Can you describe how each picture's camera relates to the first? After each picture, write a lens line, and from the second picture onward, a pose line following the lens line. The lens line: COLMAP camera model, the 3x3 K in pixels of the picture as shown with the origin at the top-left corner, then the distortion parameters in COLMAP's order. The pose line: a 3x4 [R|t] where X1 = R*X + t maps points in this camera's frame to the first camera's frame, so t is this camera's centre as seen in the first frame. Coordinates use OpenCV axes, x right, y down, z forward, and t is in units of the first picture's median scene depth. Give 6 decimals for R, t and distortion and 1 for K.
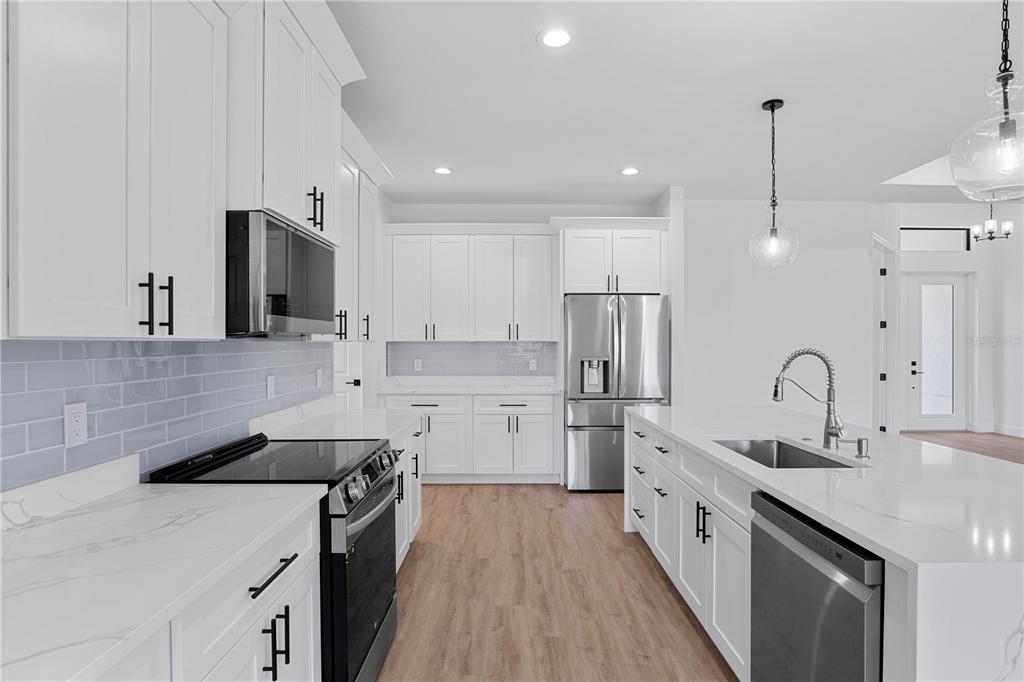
lens RADIAL K [[551.5, 0, 516.4], [0, 551.5, 342.8], [0, 0, 1]] dist [-0.027233, 0.000596]
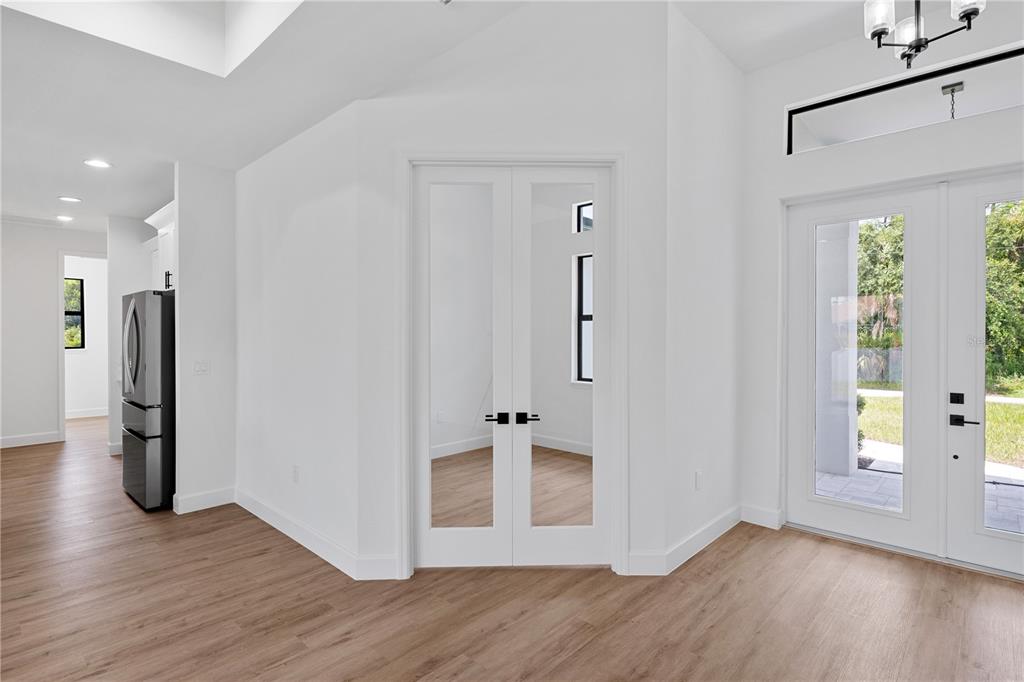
lens RADIAL K [[511.0, 0, 518.3], [0, 511.0, 336.9], [0, 0, 1]] dist [0.004431, -0.004926]
pose [[0.720193, 0.005520, -0.693752, 1.920751], [-0.001130, 0.999976, 0.006783, -0.026164], [0.693773, -0.004102, 0.720182, 1.230453]]
